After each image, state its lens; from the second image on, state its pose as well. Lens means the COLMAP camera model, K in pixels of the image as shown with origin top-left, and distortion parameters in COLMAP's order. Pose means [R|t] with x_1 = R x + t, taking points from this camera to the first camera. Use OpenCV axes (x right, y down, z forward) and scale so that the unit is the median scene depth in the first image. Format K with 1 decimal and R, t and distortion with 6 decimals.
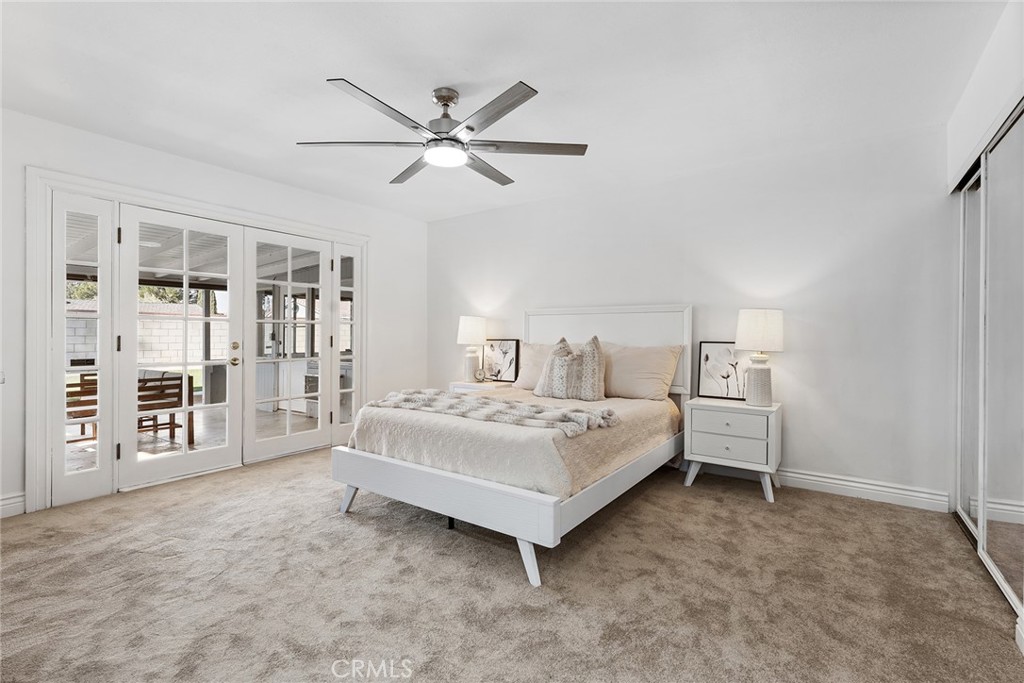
lens RADIAL K [[464.7, 0, 516.2], [0, 464.7, 335.5], [0, 0, 1]] dist [-0.001464, -0.000239]
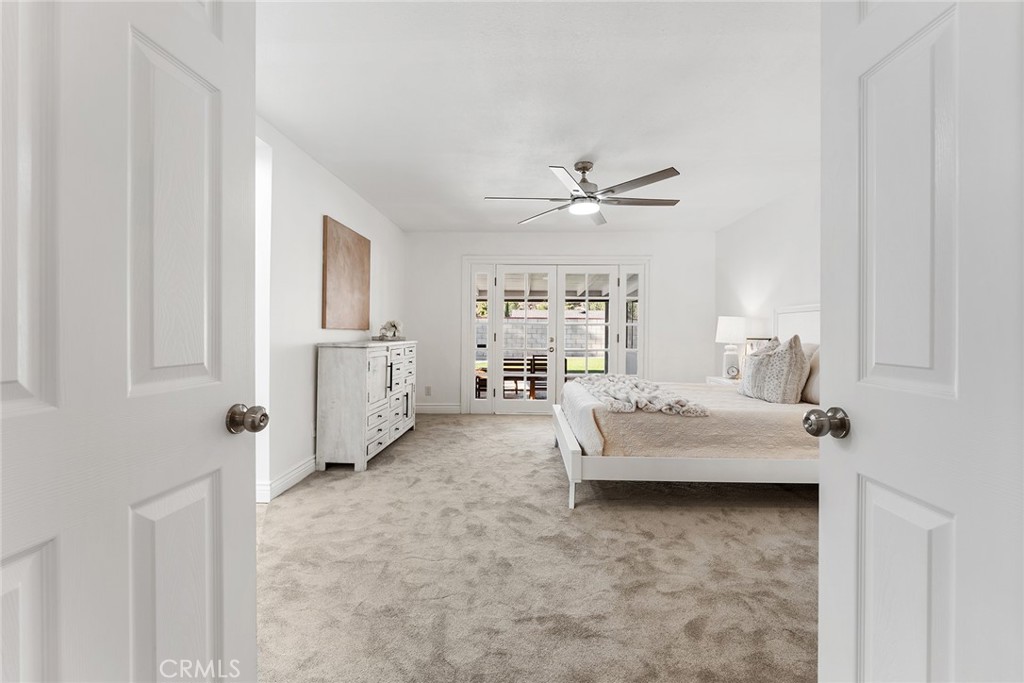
lens RADIAL K [[423.2, 0, 513.4], [0, 423.2, 331.9], [0, 0, 1]] dist [-0.003171, -0.000034]
pose [[0.554085, 0.000793, -0.832459, 0.685536], [-0.006924, 0.999969, -0.003656, 0.001526], [0.832431, 0.007790, 0.554074, 0.085197]]
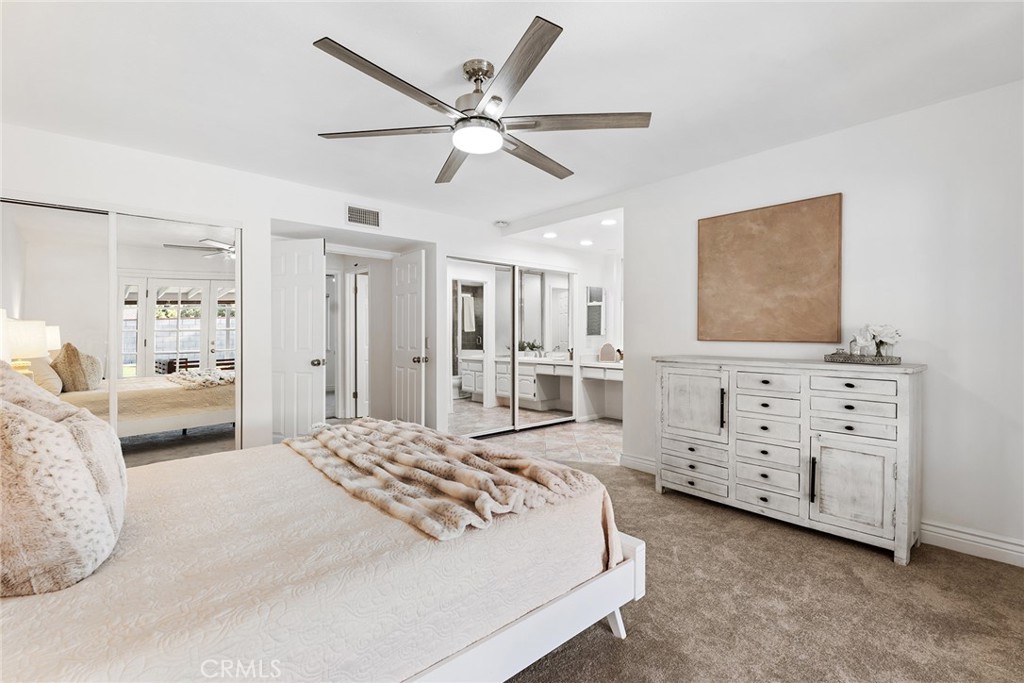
lens RADIAL K [[464.7, 0, 509.1], [0, 464.7, 336.0], [0, 0, 1]] dist [-0.001464, -0.000239]
pose [[-0.973879, -0.005243, 0.227006, -0.334279], [-0.003245, 0.999953, 0.009174, -0.027925], [-0.227043, 0.008198, -0.973850, 1.531726]]
